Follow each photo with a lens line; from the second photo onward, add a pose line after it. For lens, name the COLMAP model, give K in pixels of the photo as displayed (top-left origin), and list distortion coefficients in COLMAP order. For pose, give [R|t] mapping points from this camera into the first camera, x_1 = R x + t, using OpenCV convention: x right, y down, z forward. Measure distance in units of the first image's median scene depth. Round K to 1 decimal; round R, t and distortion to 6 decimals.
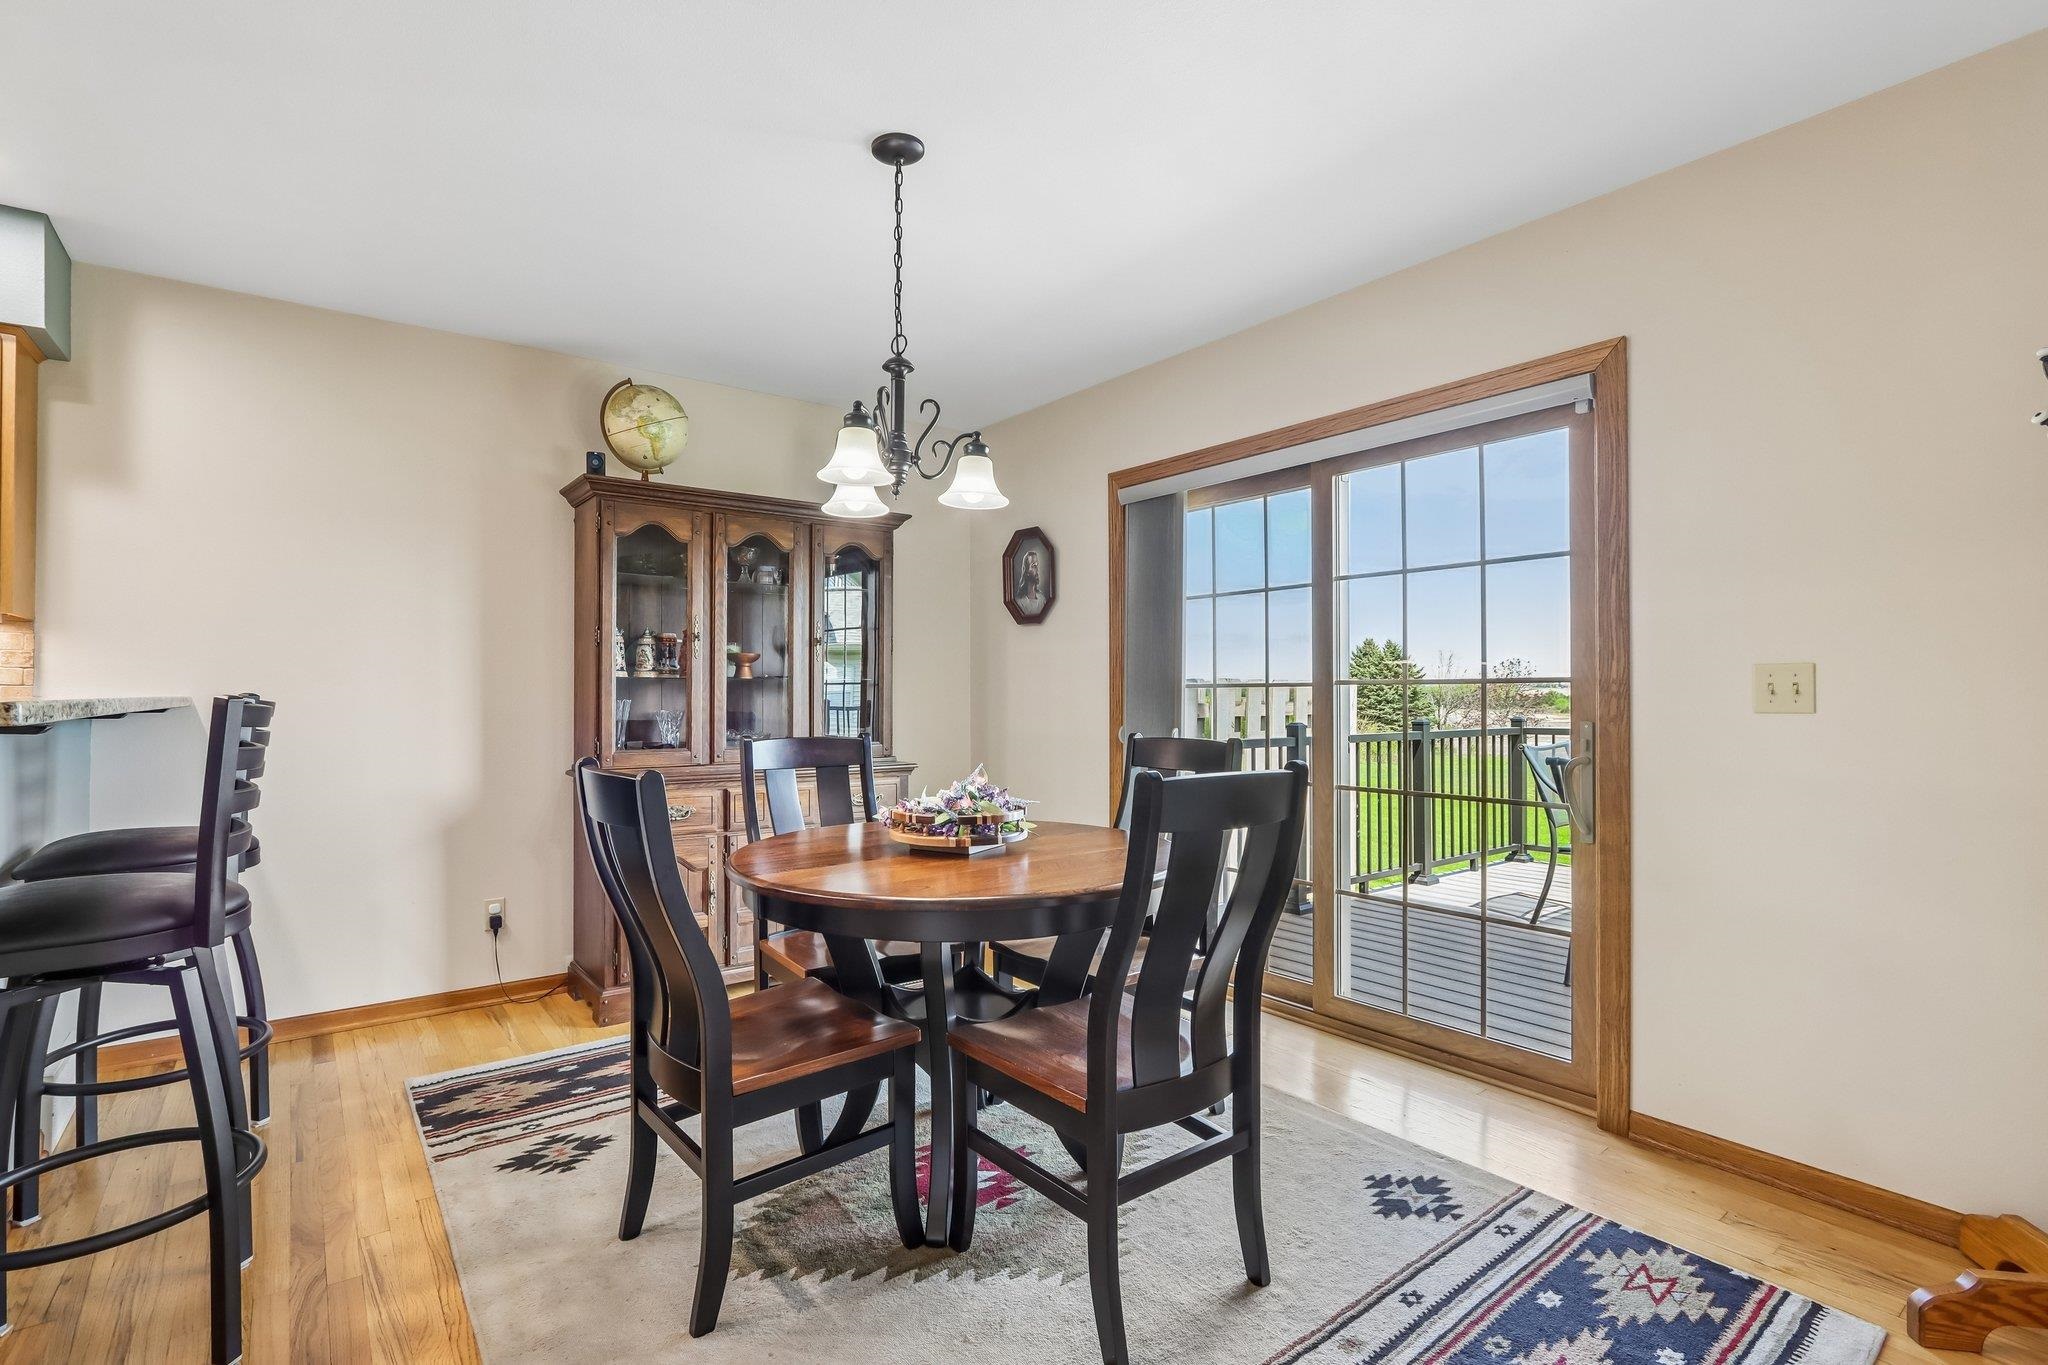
lens RADIAL K [[972.6, 0, 1003.2], [0, 972.6, 688.6], [0, 0, 1]] dist [-0.021432, 0.005391]
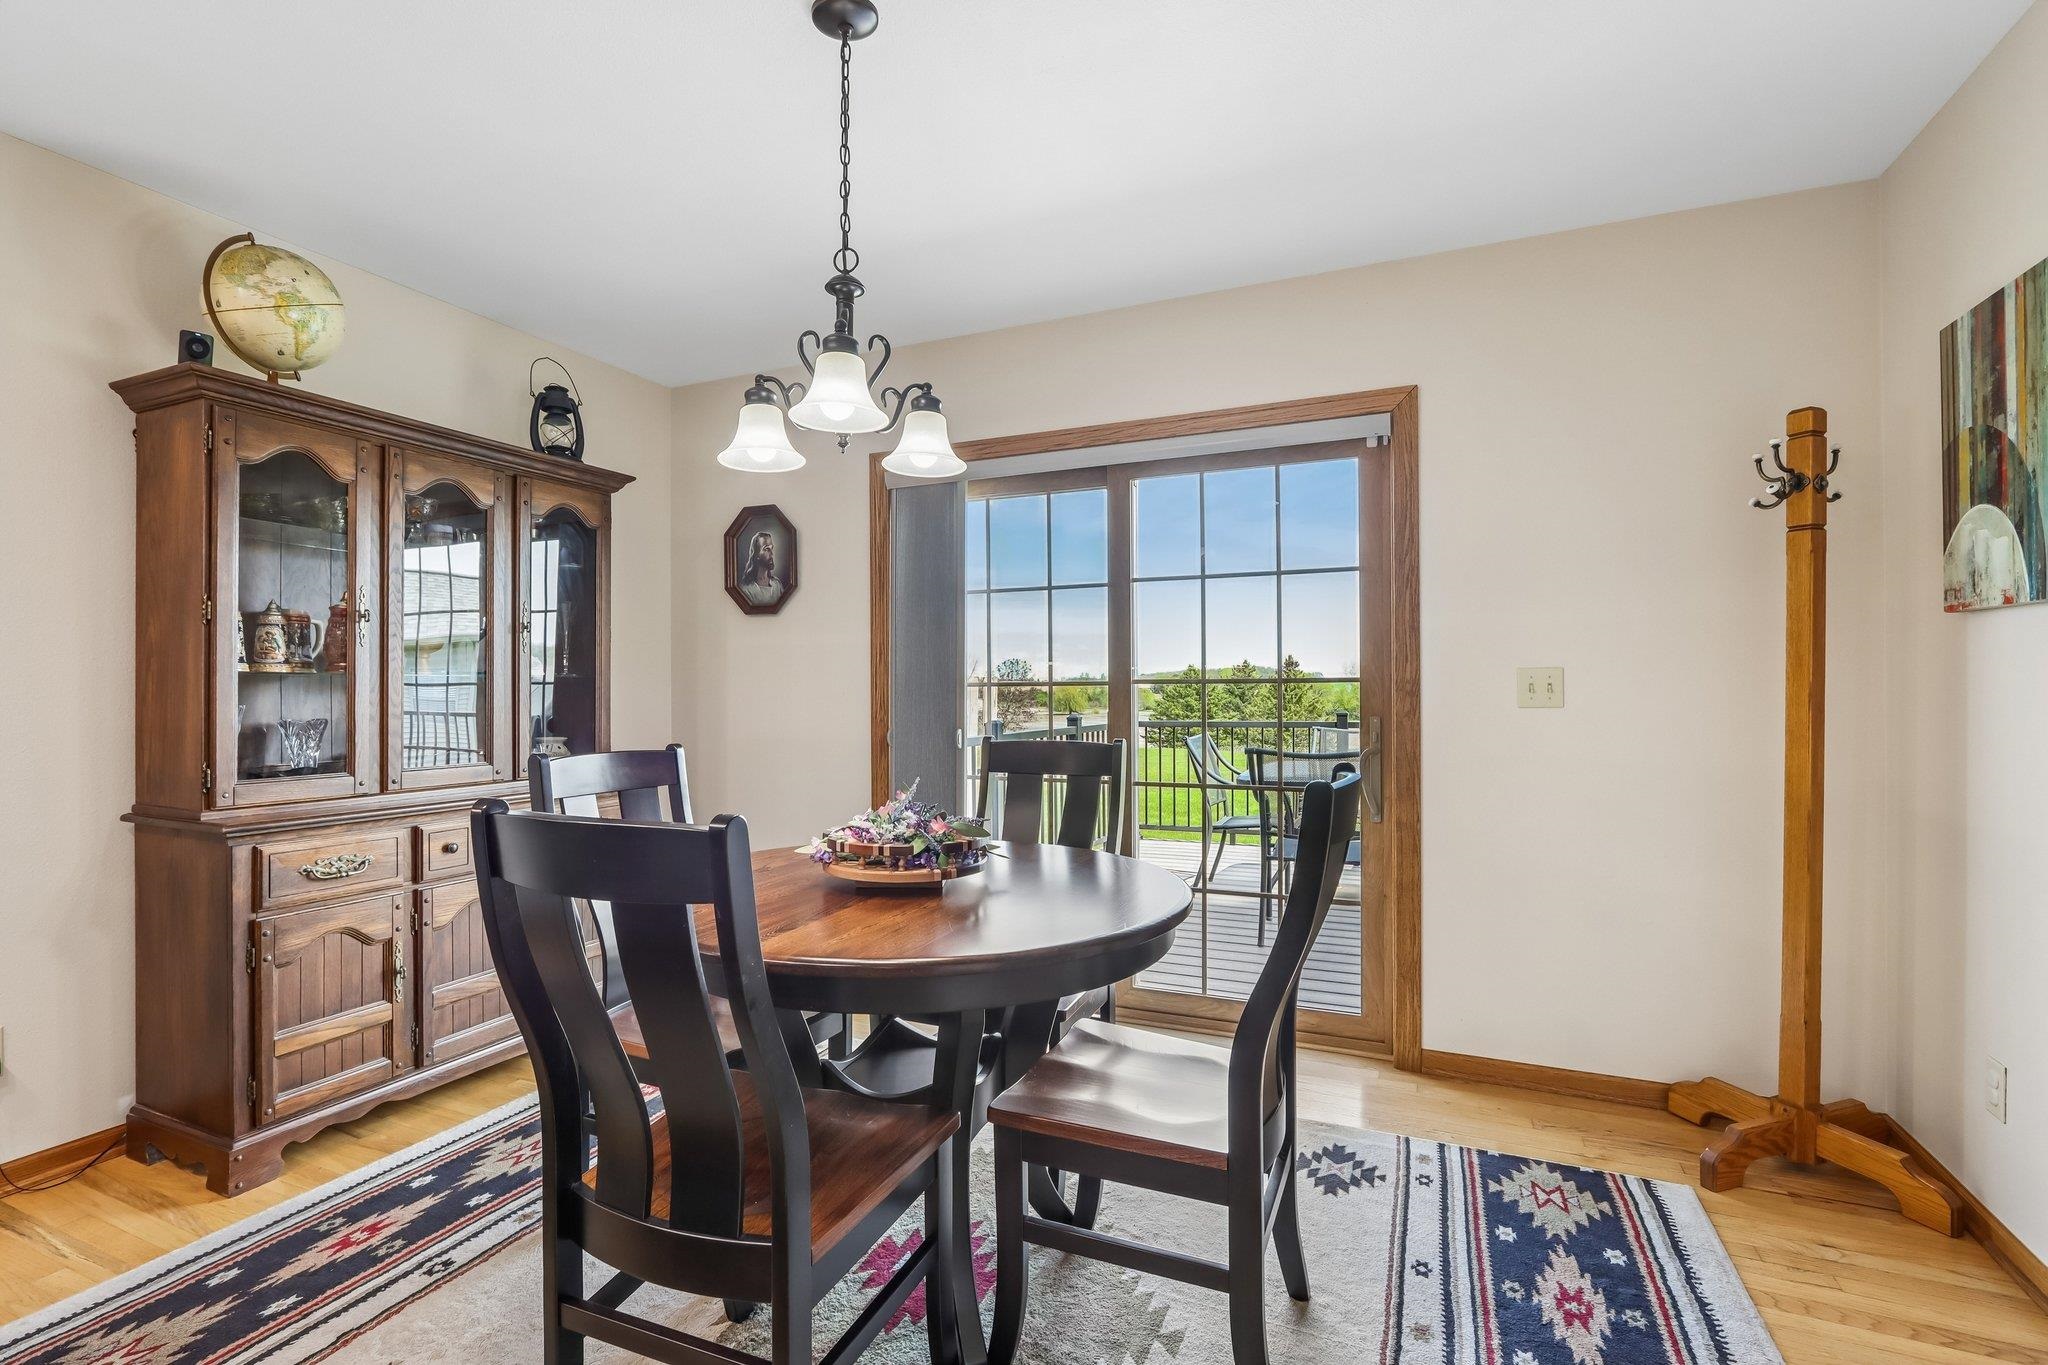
lens RADIAL K [[962.2, 0, 1016.5], [0, 962.2, 686.7], [0, 0, 1]] dist [-0.015966, 0.001400]
pose [[0.875230, -0.000856, 0.483707, -0.288724], [0.000293, 0.999999, 0.001241, -0.002361], [-0.483707, -0.000944, 0.875229, 0.186624]]
